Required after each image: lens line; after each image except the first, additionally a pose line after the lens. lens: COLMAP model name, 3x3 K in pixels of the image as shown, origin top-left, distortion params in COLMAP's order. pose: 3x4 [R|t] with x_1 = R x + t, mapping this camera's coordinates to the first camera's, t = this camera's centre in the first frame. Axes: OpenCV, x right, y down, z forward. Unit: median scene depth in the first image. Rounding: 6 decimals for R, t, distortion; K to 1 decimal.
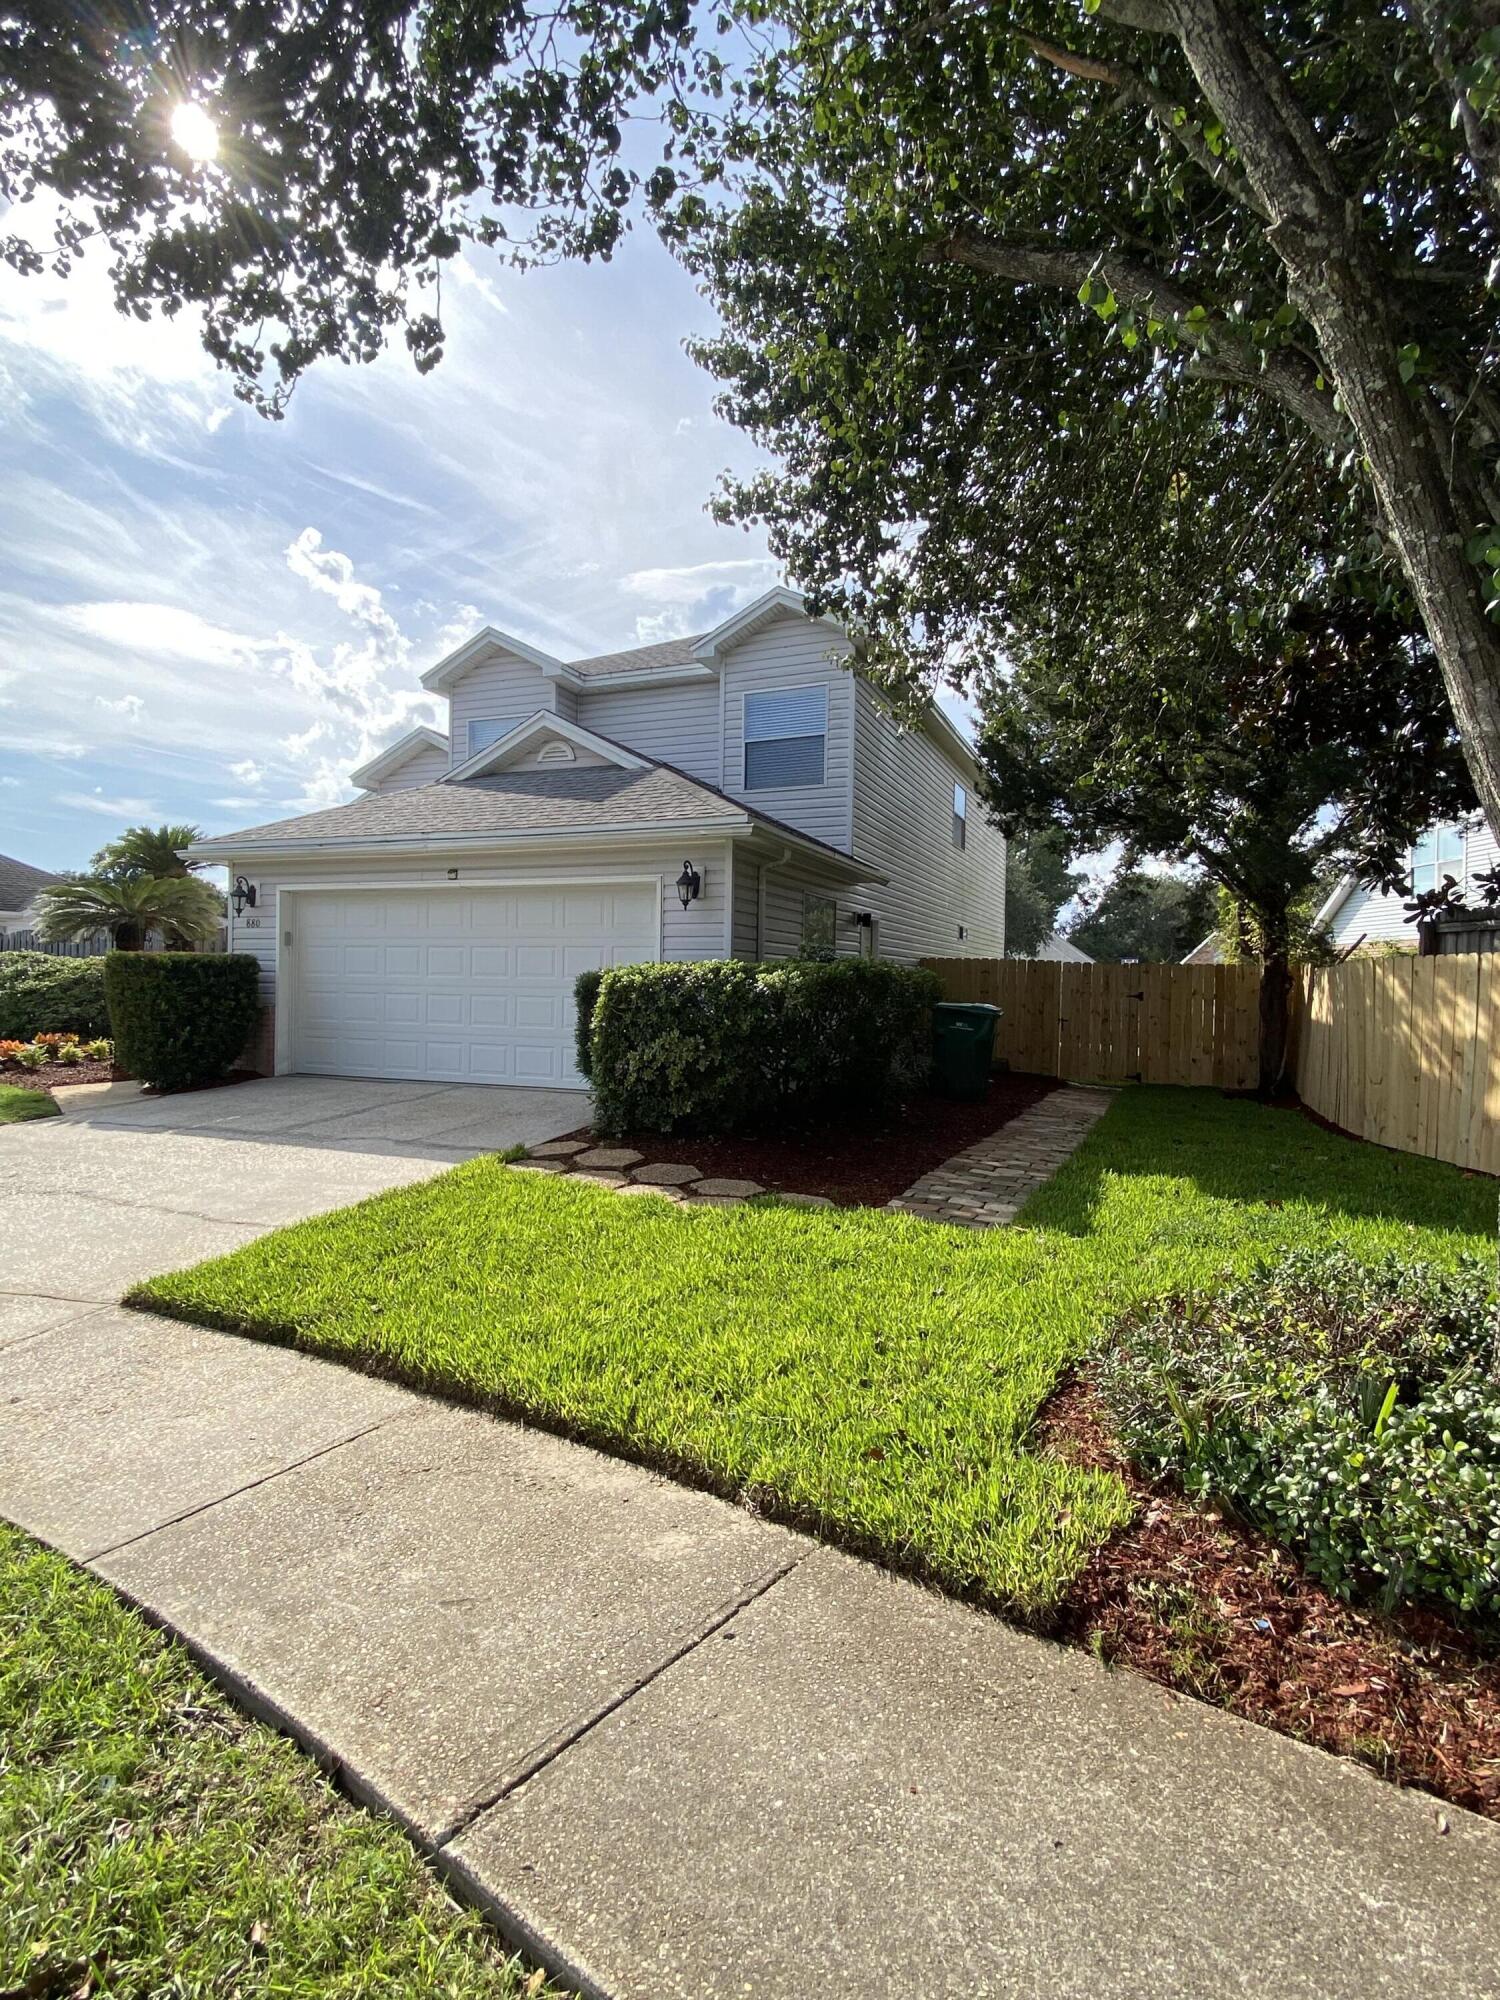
lens RADIAL K [[1000.6, 0, 757.4], [0, 1000.6, 991.0], [0, 0, 1]] dist [0.121312, -0.107380]
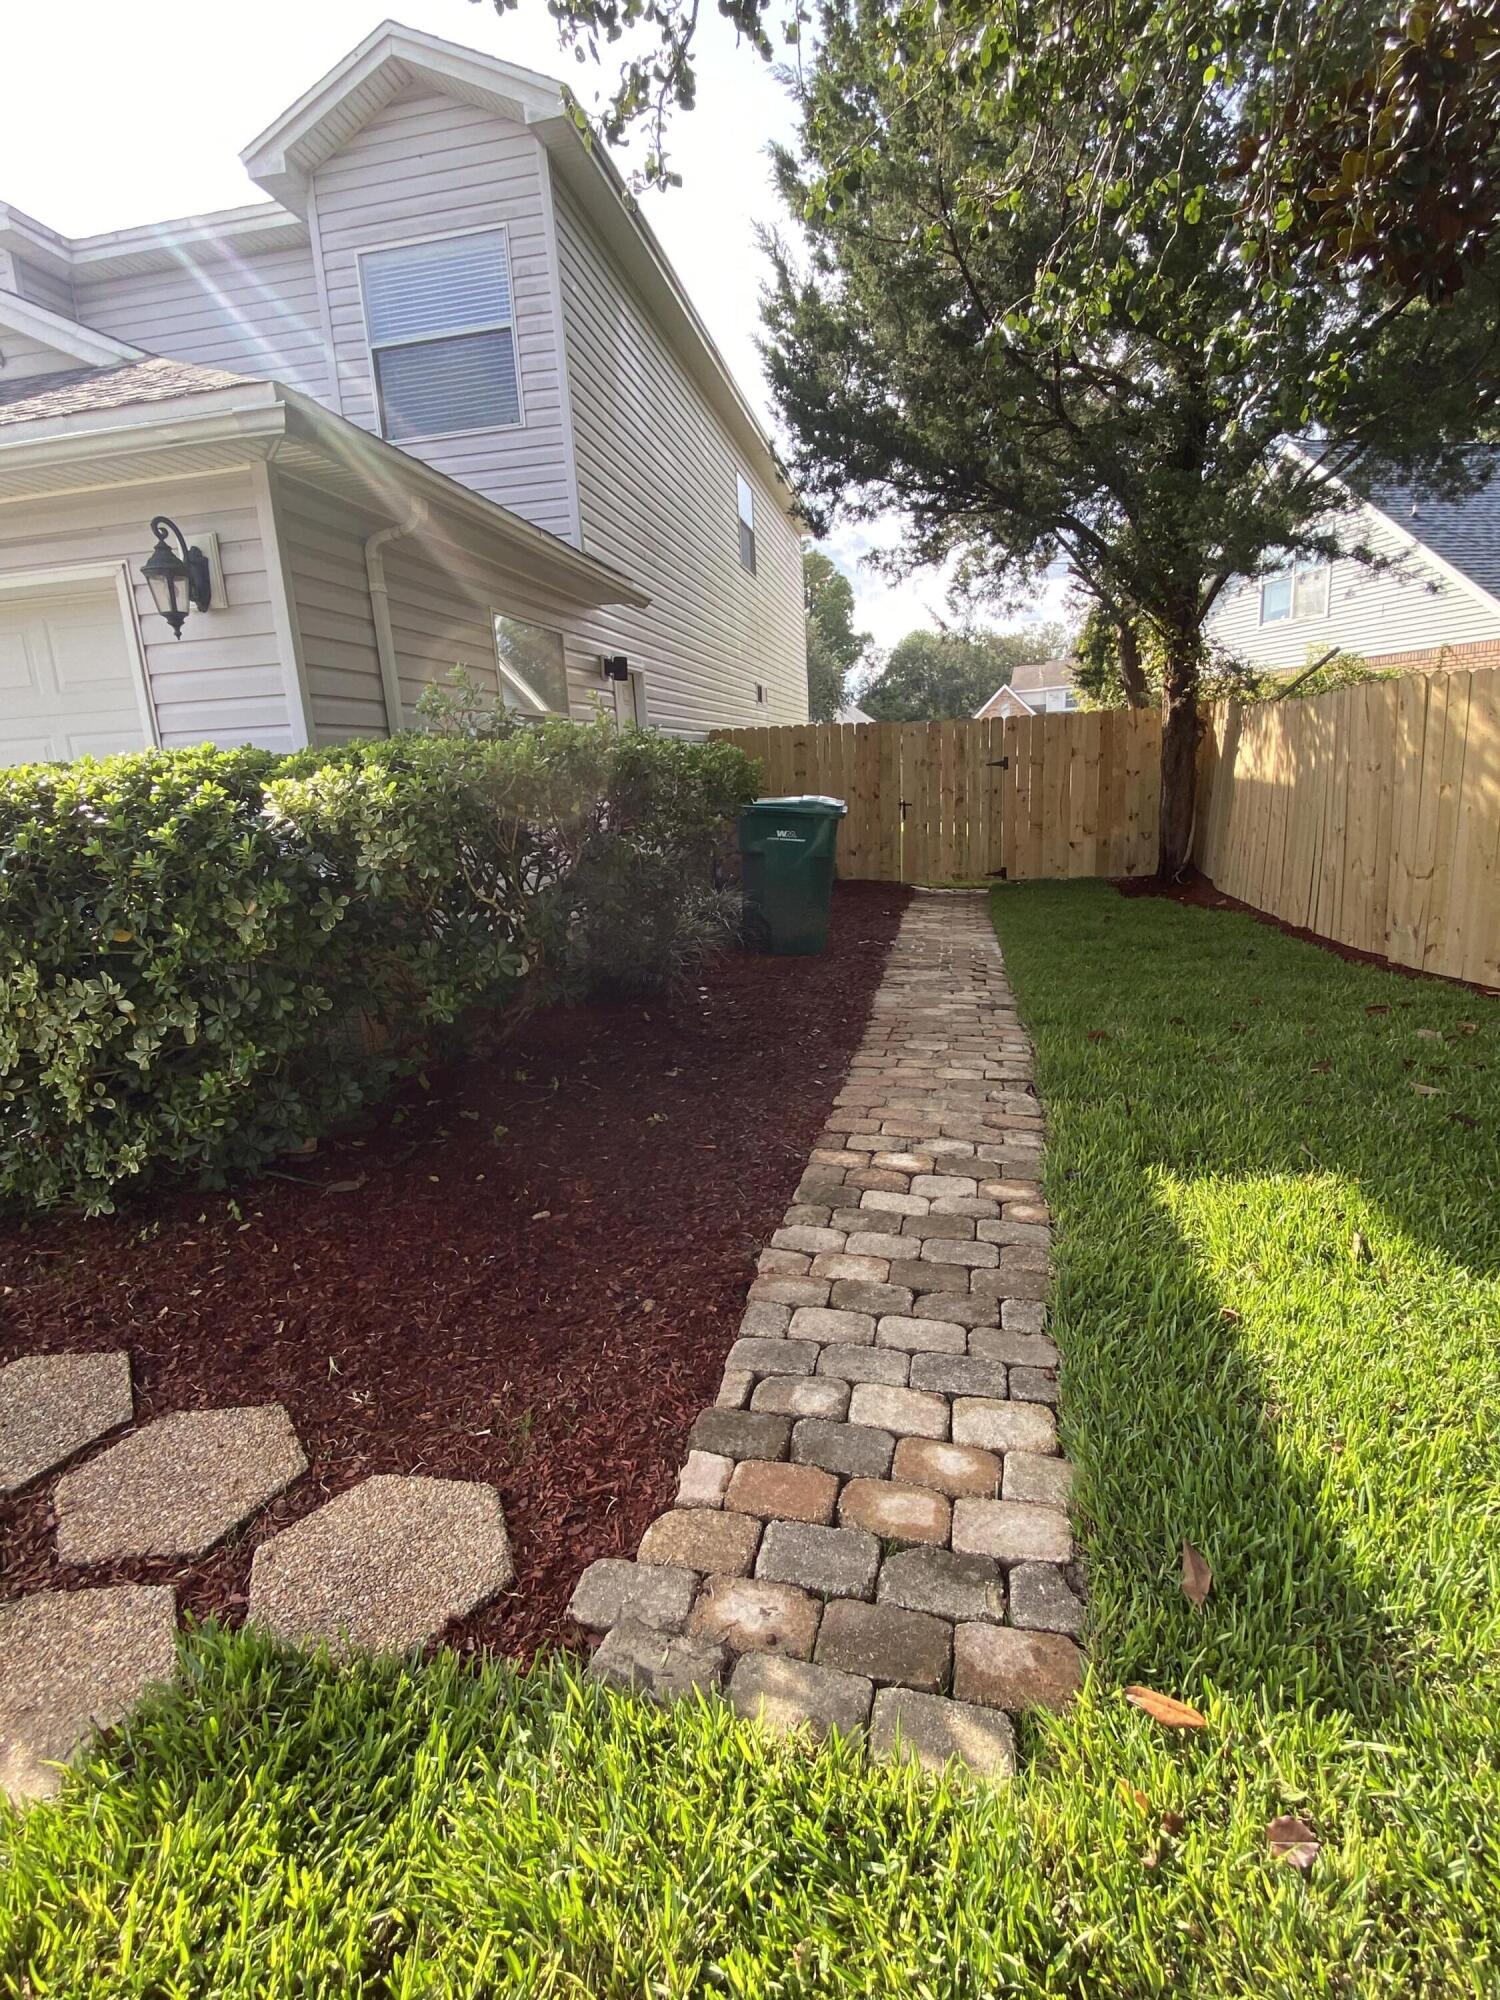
lens RADIAL K [[1003.7, 0, 750.0], [0, 1003.7, 1000.0], [0, 0, 1]] dist [0.038220, -0.039693]
pose [[0.977809, -0.112632, 0.176644, 0.052469], [0.071492, 0.971964, 0.223998, -0.005302], [-0.196921, -0.206399, 0.958447, 0.334620]]
